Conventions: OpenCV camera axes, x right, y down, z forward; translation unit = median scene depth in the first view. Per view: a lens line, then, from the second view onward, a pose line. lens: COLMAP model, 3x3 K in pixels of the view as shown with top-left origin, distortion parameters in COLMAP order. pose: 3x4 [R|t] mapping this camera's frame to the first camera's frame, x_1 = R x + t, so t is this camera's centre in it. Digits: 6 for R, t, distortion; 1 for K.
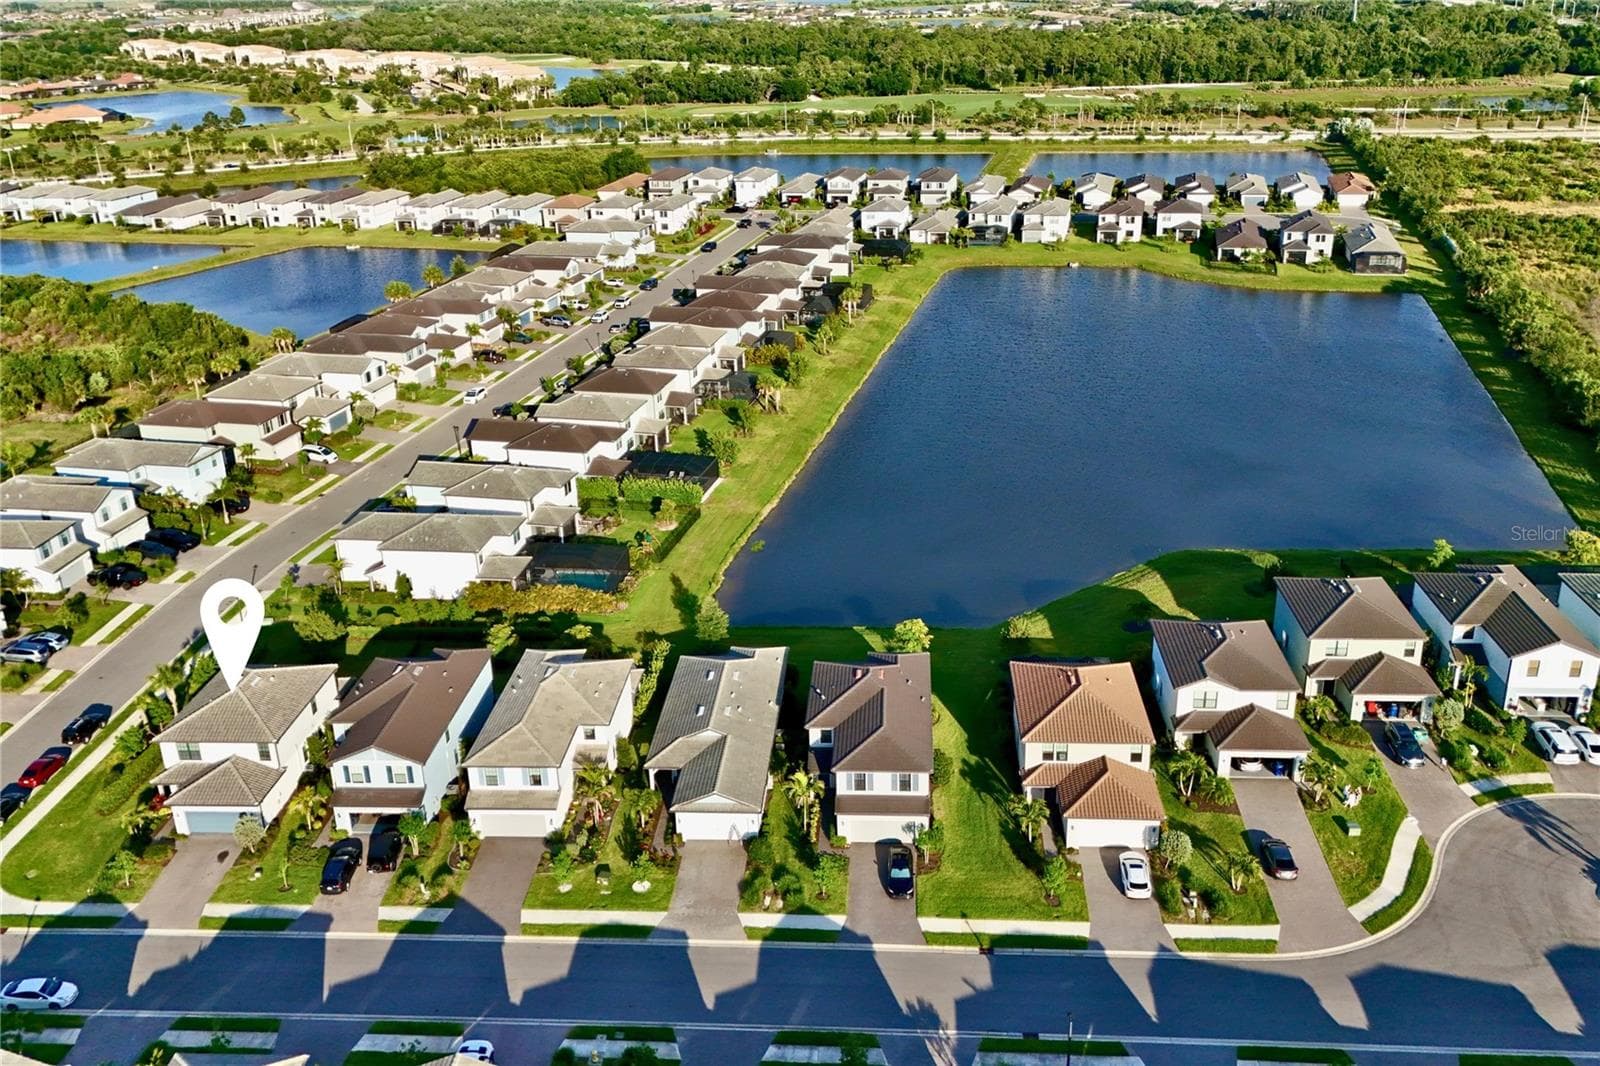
lens RADIAL K [[1390.0, 0, 796.2], [0, 1390.0, 537.4], [0, 0, 1]] dist [0.058576, -0.048905]
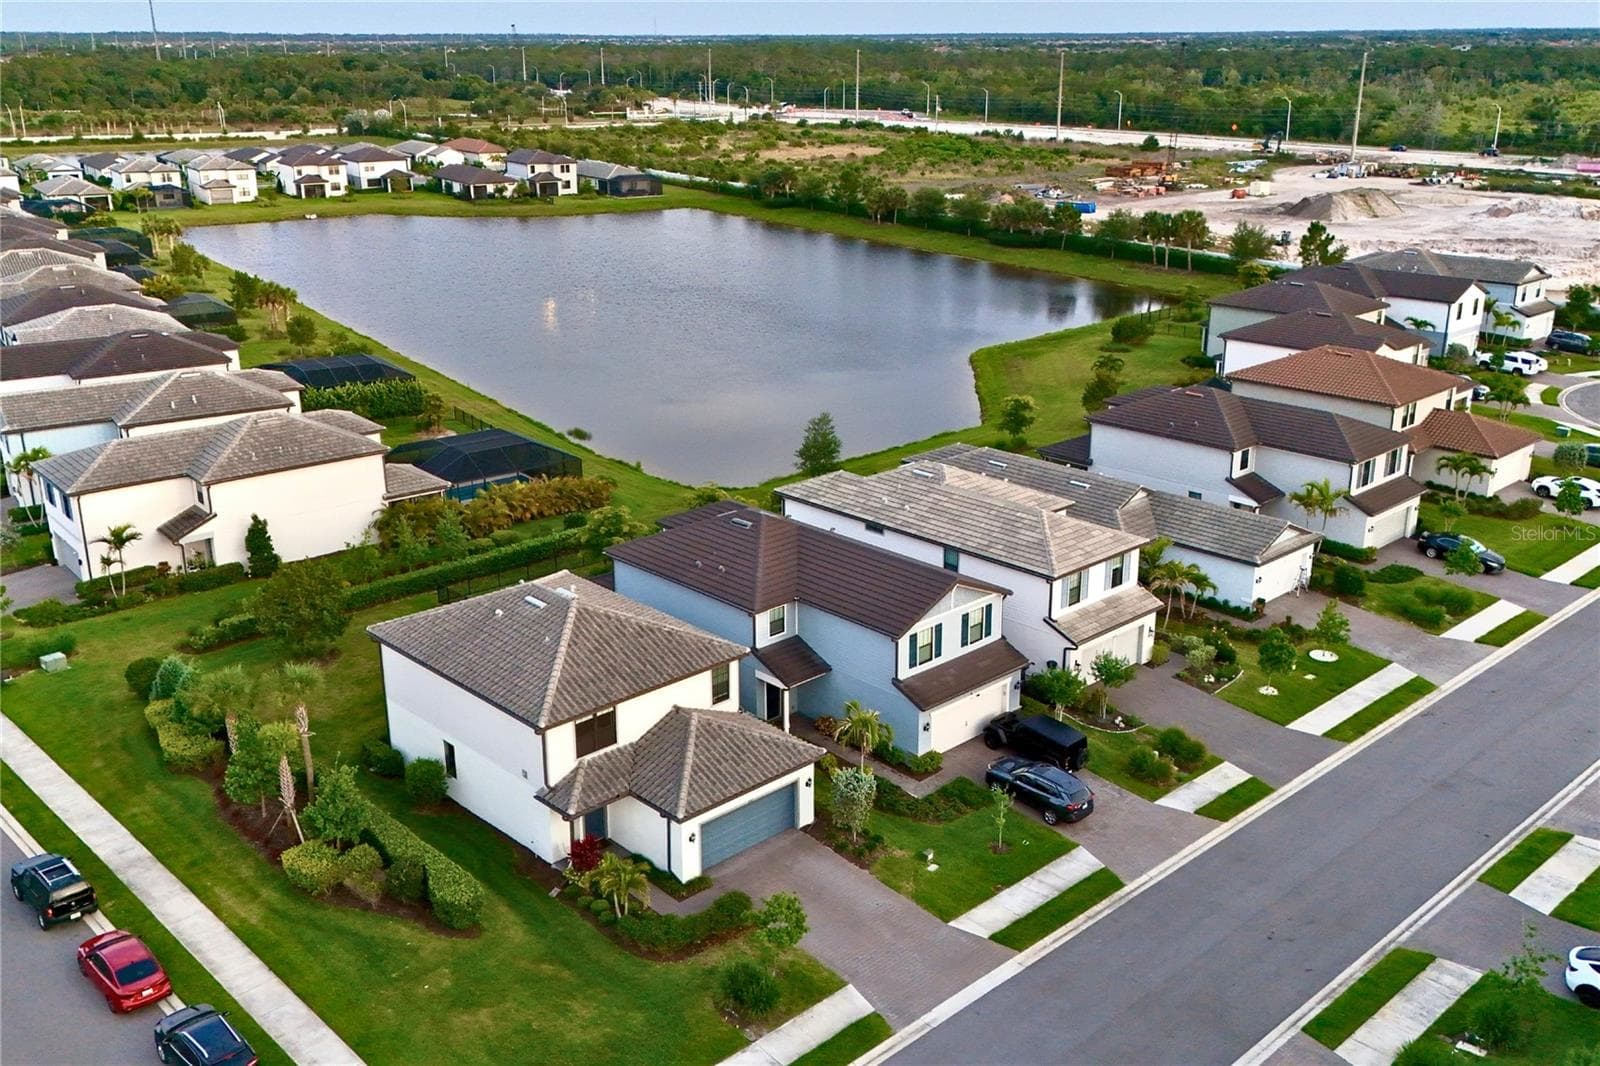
lens RADIAL K [[1467.1, 0, 800.5], [0, 1467.1, 524.4], [0, 0, 1]] dist [0.056092, 0.000000]
pose [[0.670963, -0.204945, 0.712605, -0.546900], [0.266776, 0.963411, 0.025890, 0.069336], [-0.691838, 0.172735, 0.701087, 0.452616]]
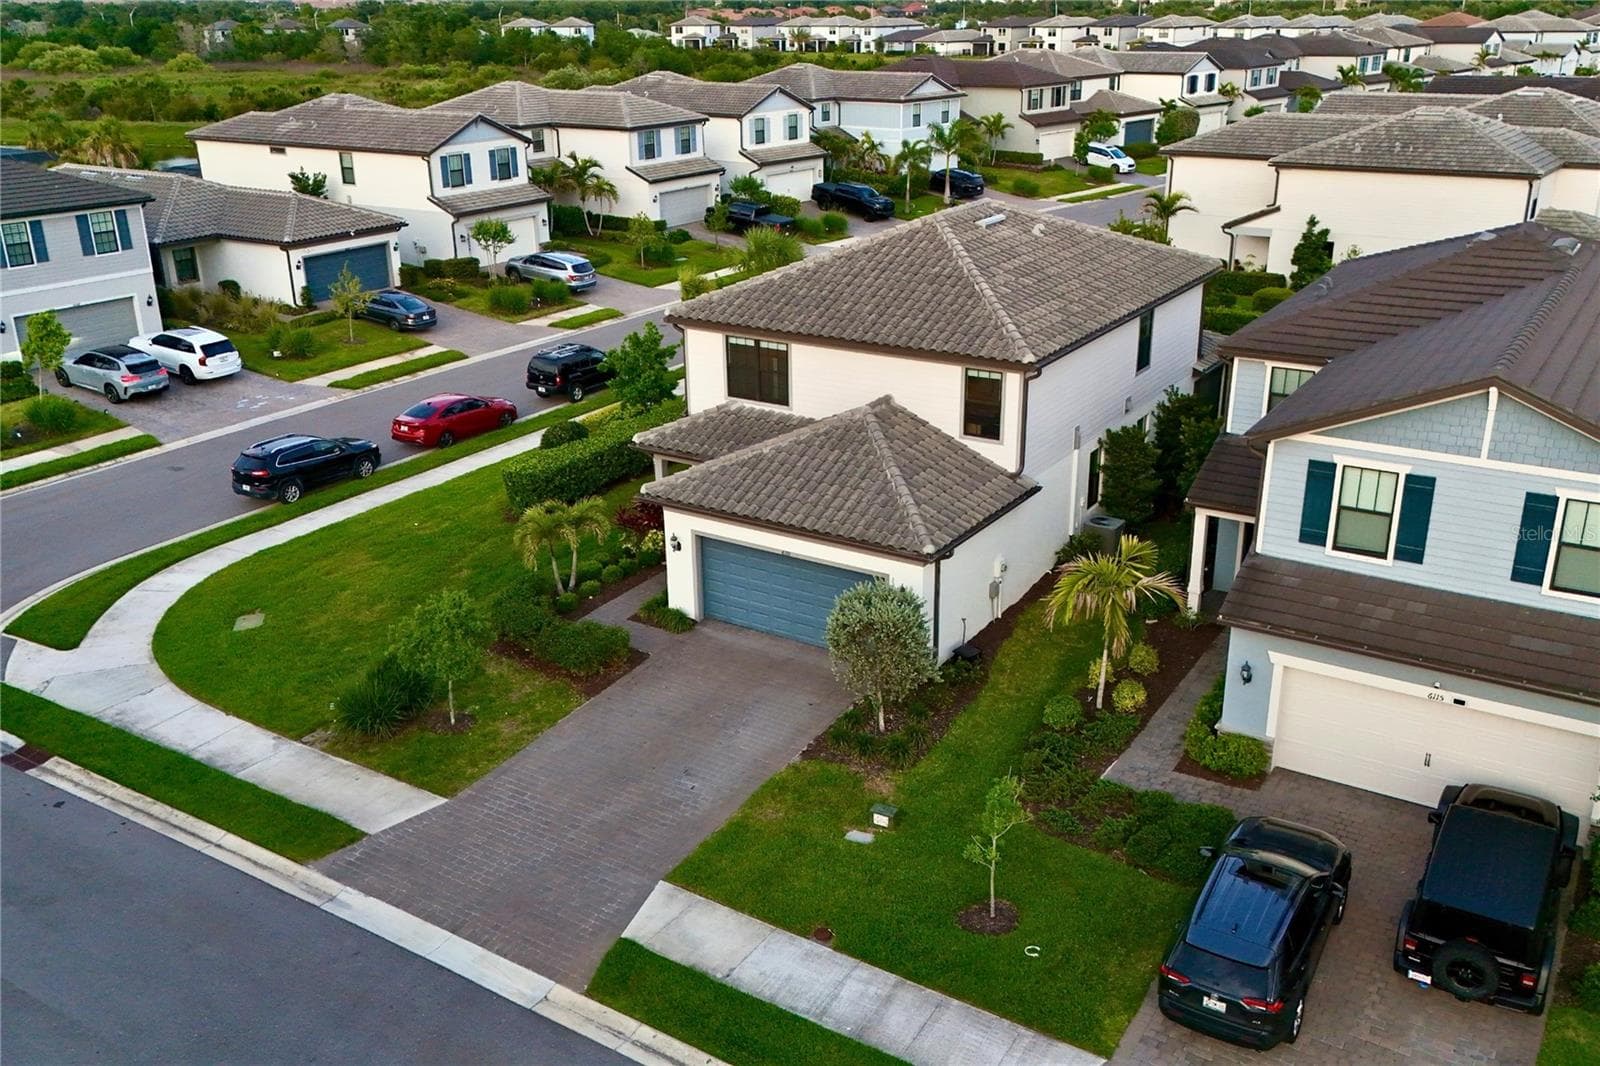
lens RADIAL K [[1390.0, 0, 801.7], [0, 1390.0, 534.0], [0, 0, 1]] dist [0.058576, -0.048905]
pose [[0.877657, 0.186408, -0.441555, -0.214097], [-0.192784, 0.980756, 0.030851, 0.133725], [0.438809, 0.058048, 0.896704, 0.555358]]
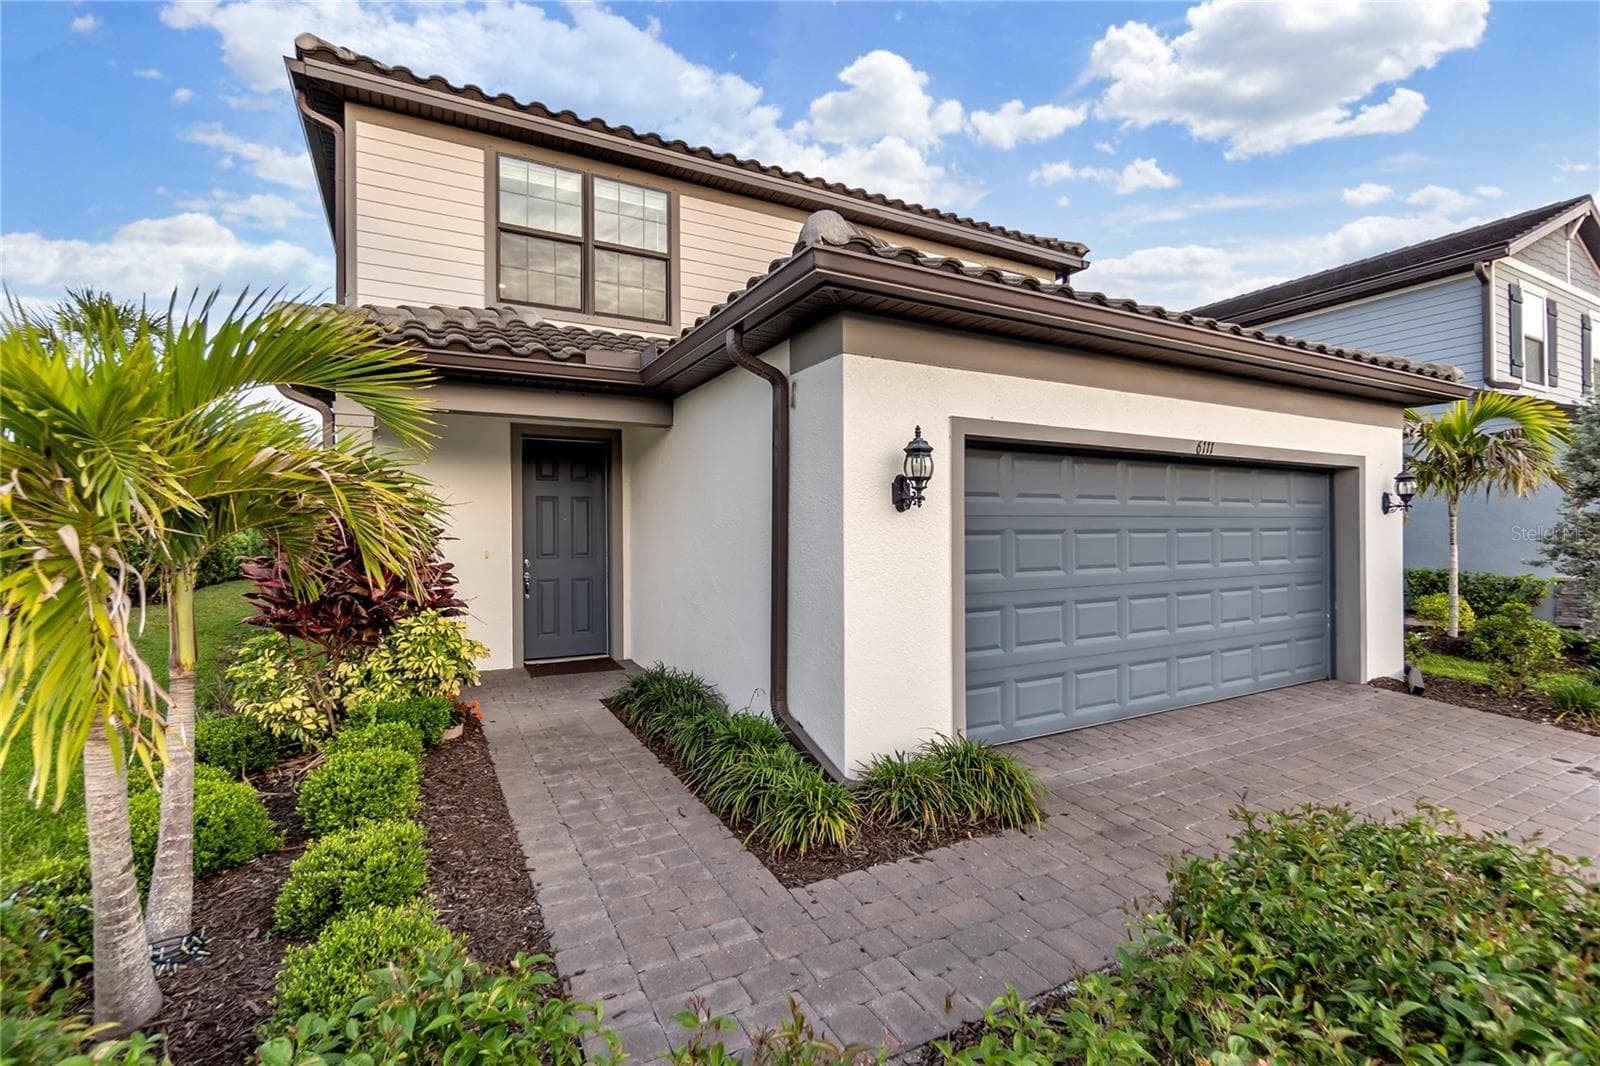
lens RADIAL K [[717.7, 0, 817.9], [0, 717.7, 508.1], [0, 0, 1]] dist [0.002462, 0.000105]
pose [[0.821582, 0.042005, 0.568540, -0.342958], [0.212099, 0.903170, -0.373226, 0.156300], [-0.529166, 0.427223, 0.733119, 0.718289]]
